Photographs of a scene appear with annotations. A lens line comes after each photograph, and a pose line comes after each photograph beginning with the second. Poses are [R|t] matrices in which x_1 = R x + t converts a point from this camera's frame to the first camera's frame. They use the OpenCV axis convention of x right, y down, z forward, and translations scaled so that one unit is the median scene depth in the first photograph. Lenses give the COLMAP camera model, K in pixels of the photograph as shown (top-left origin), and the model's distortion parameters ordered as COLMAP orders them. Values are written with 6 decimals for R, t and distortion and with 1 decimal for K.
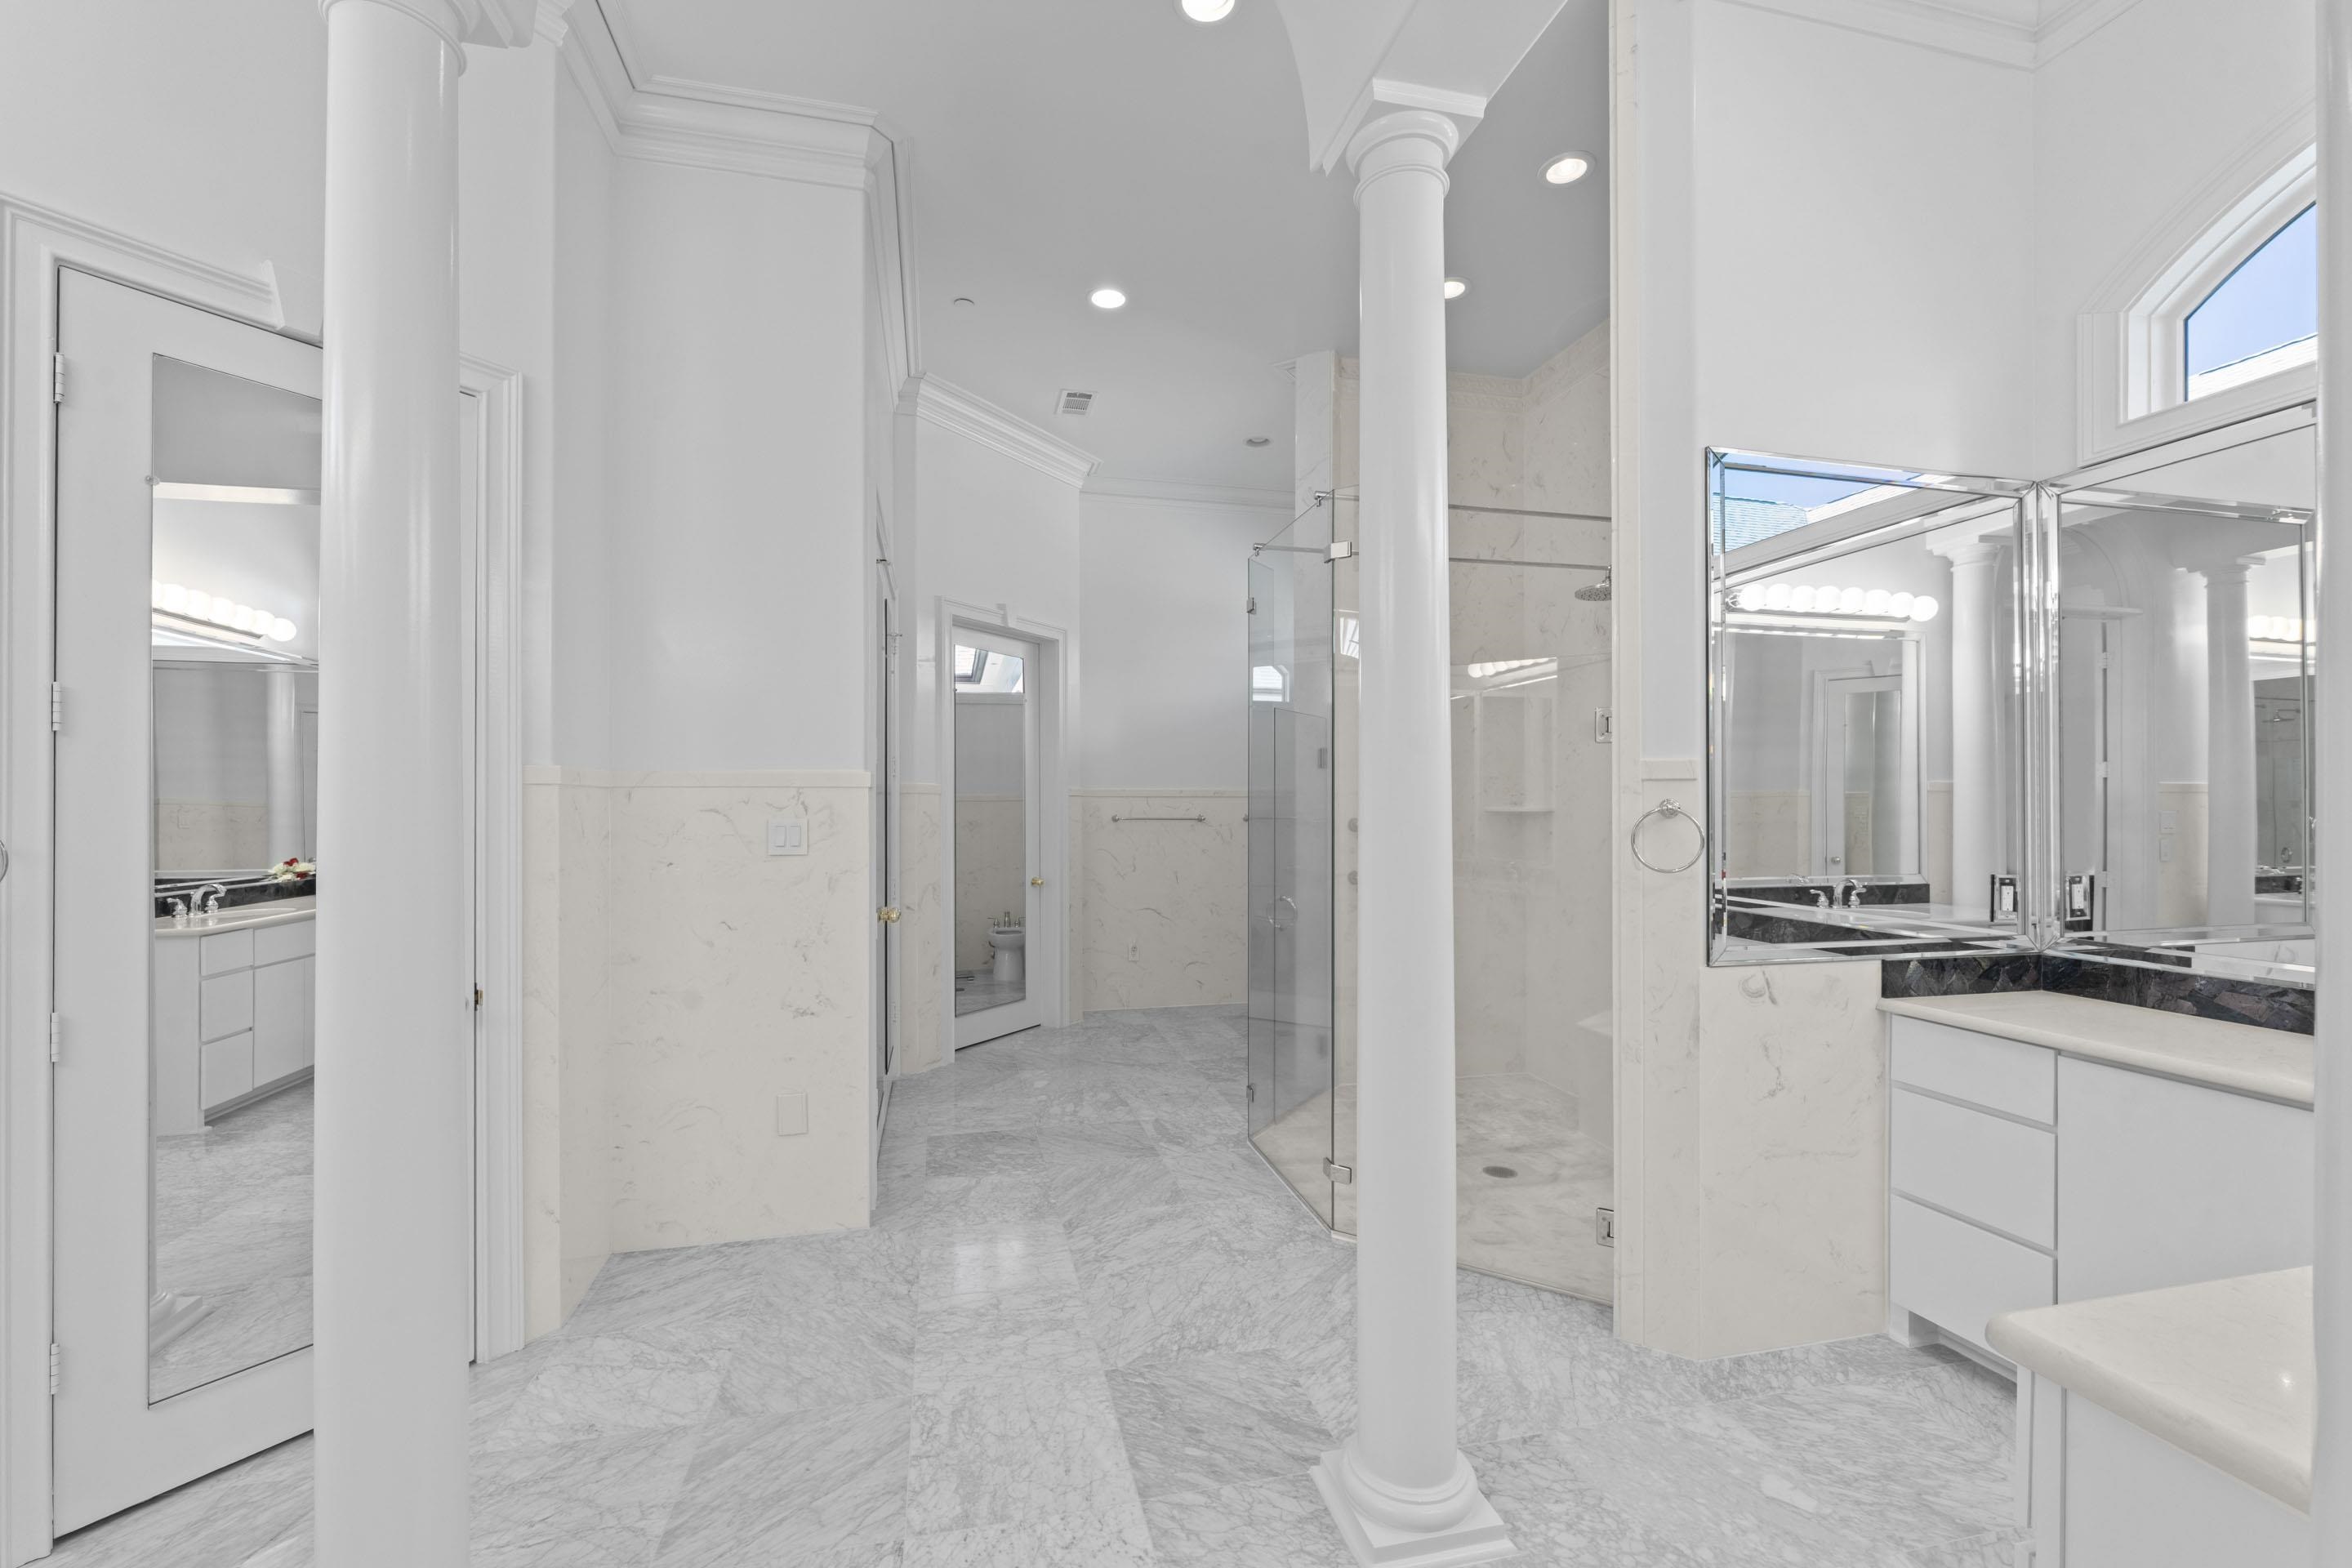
lens RADIAL K [[961.5, 0, 1167.2], [0, 961.5, 799.1], [0, 0, 1]] dist [-0.005685, 0.000851]
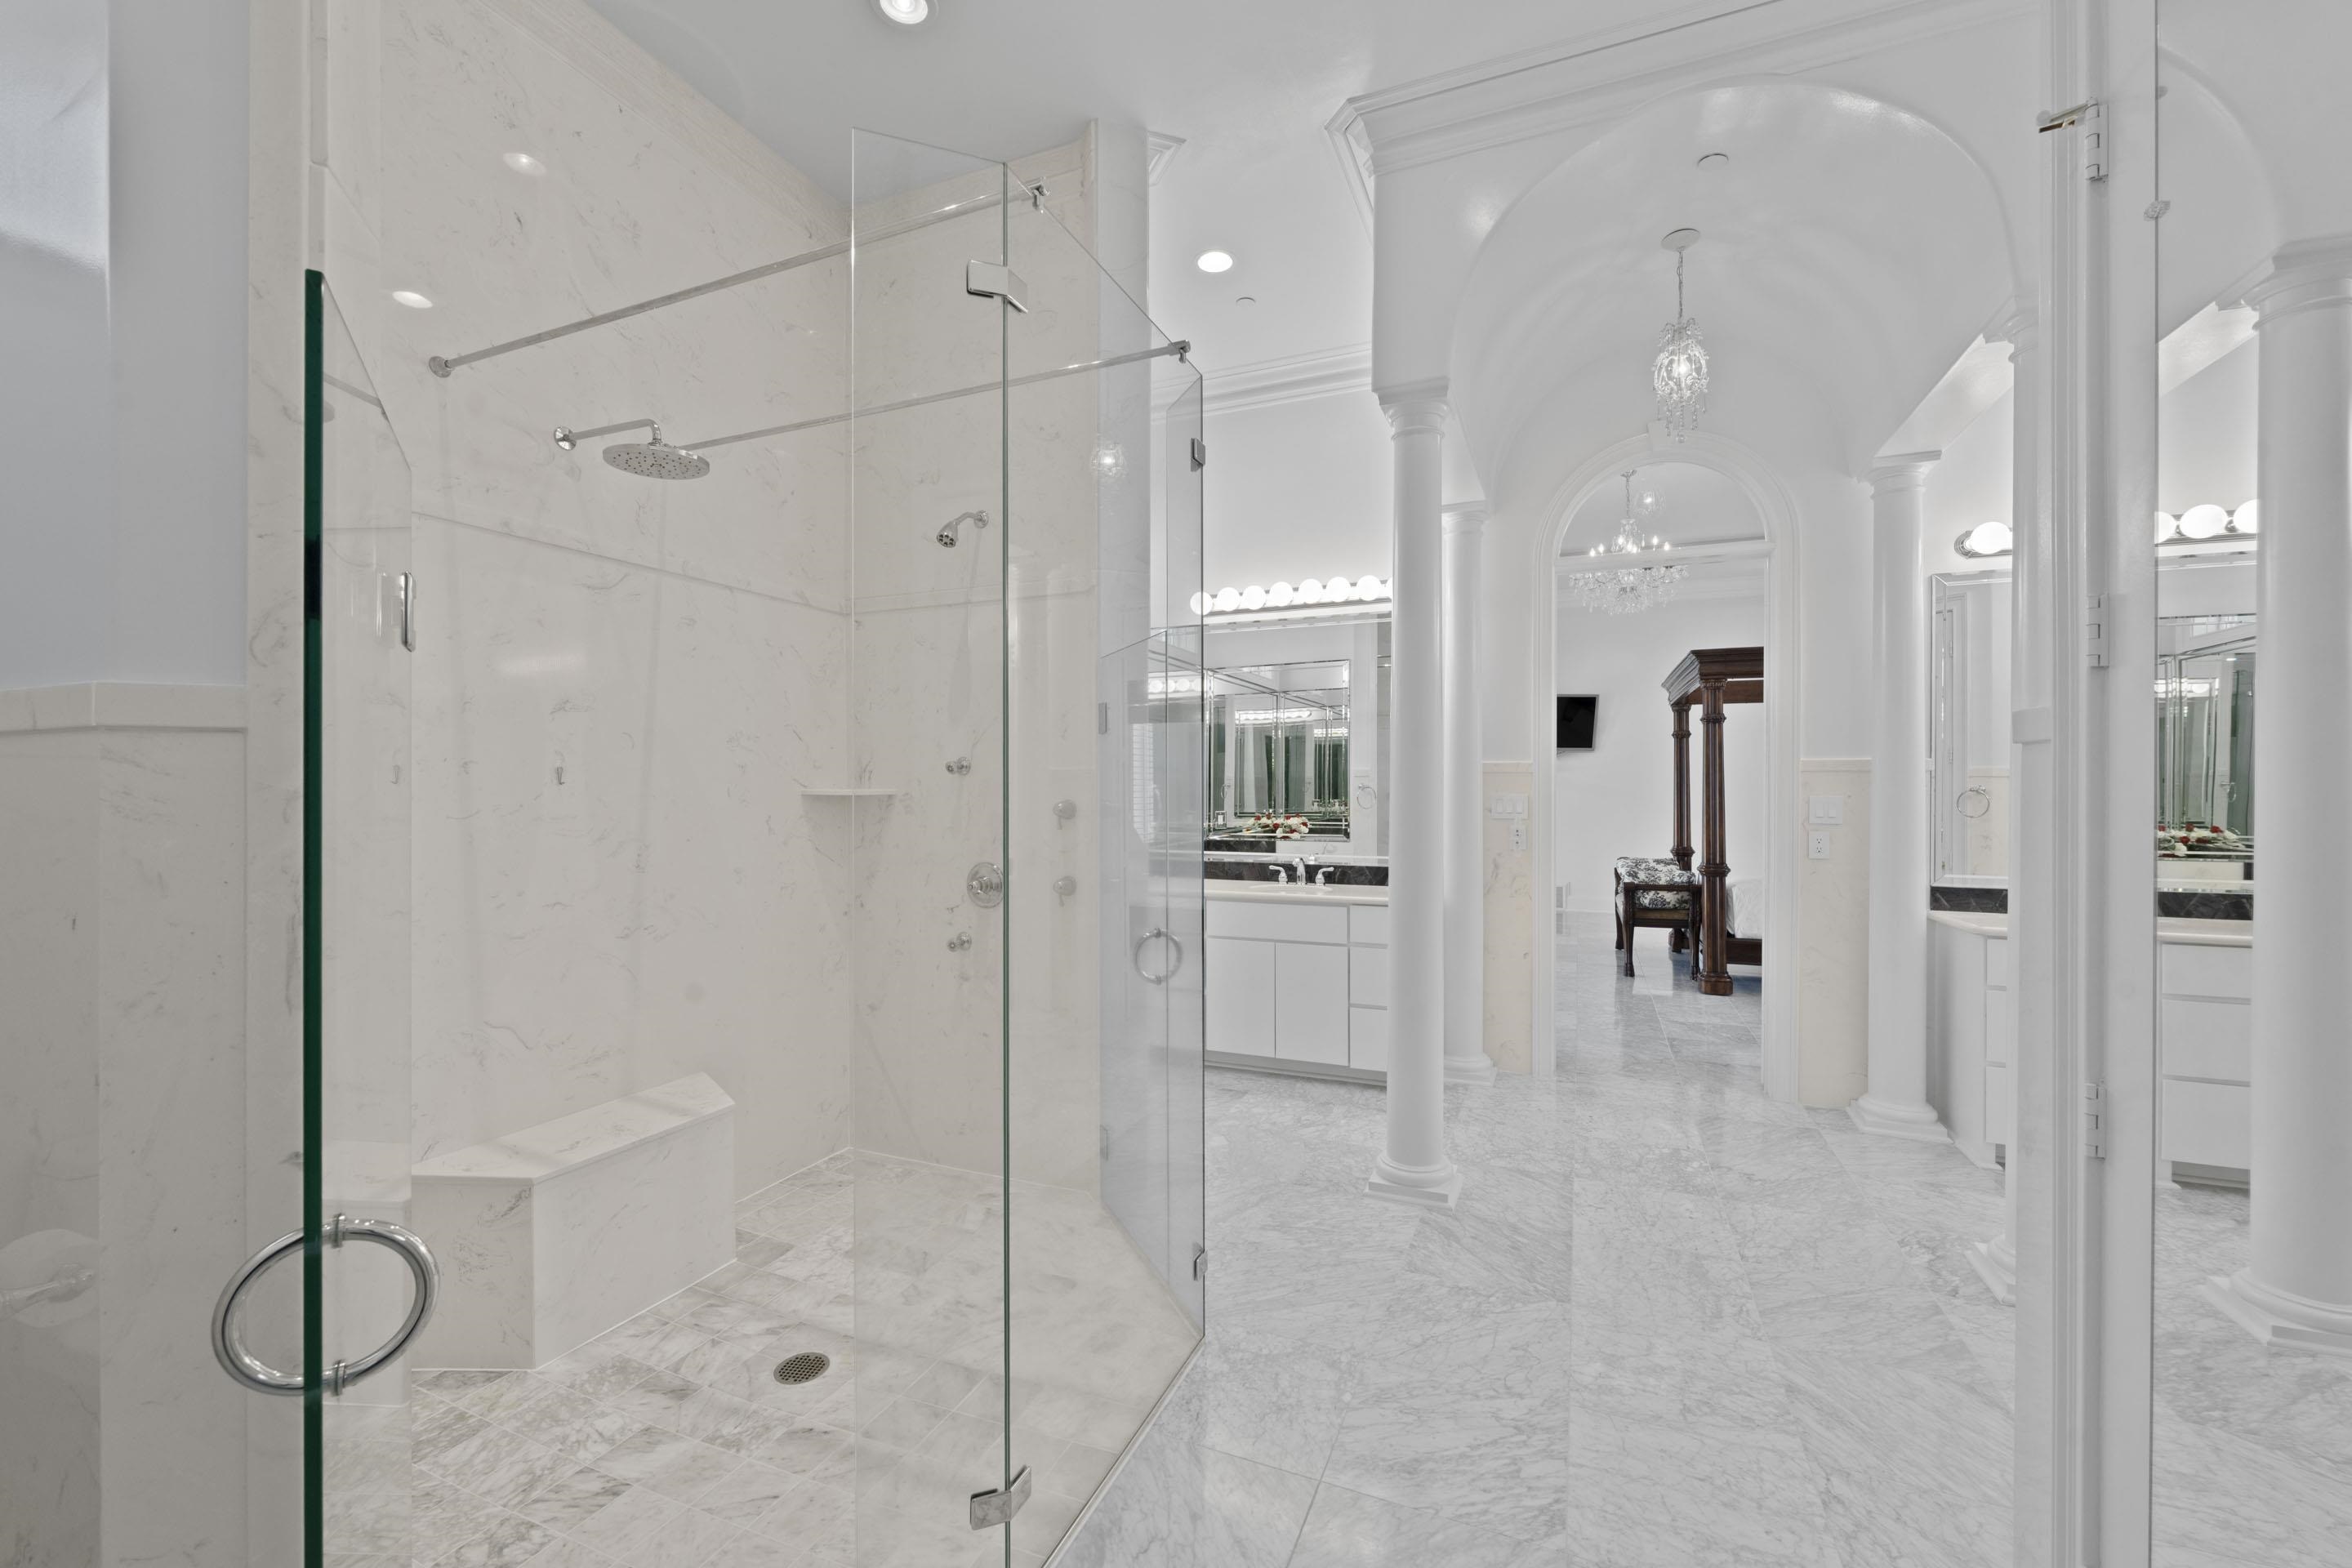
lens RADIAL K [[961.5, 0, 1165.2], [0, 961.5, 788.2], [0, 0, 1]] dist [-0.005685, 0.000851]
pose [[-0.804590, -0.000400, 0.593831, -0.375670], [-0.003743, 0.999983, -0.004398, 0.018099], [-0.593819, -0.005761, -0.804578, 2.366001]]
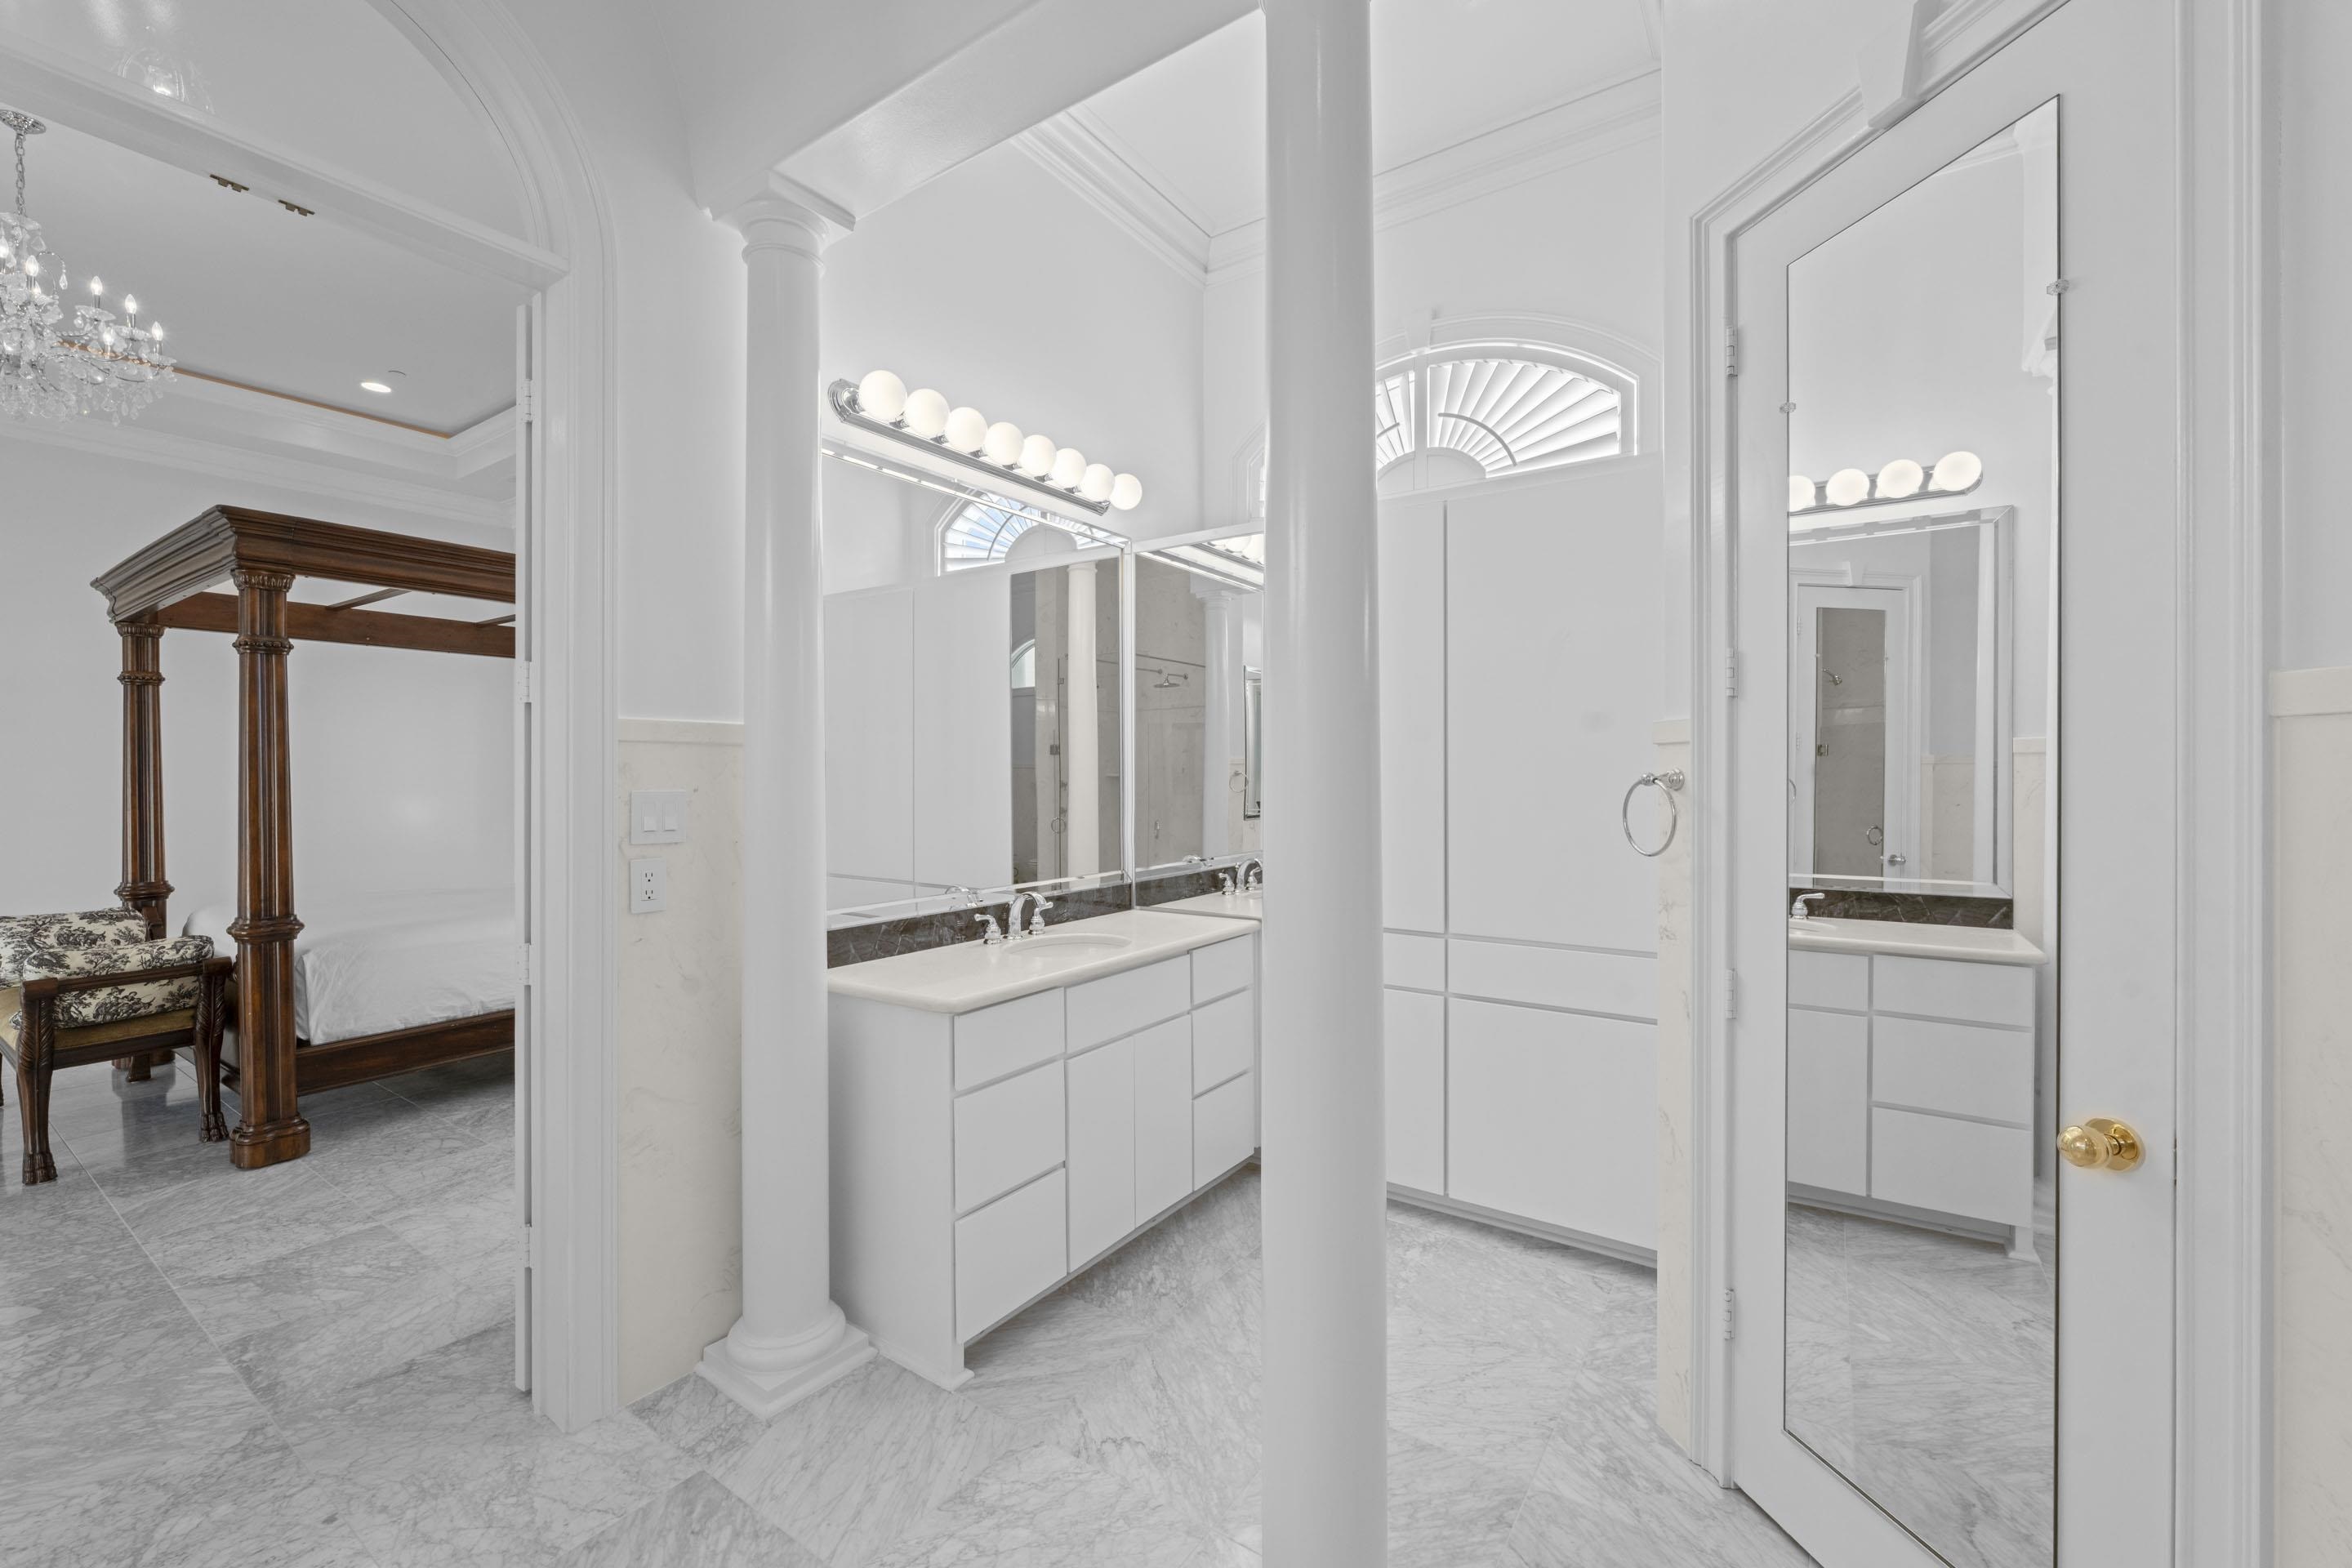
lens RADIAL K [[961.5, 0, 1175.6], [0, 961.5, 774.8], [0, 0, 1]] dist [-0.005685, 0.000851]
pose [[-0.739988, 0.002622, -0.672615, -0.023368], [0.006369, 0.999975, -0.003109, 0.010627], [0.672590, -0.006584, -0.739986, 1.136839]]
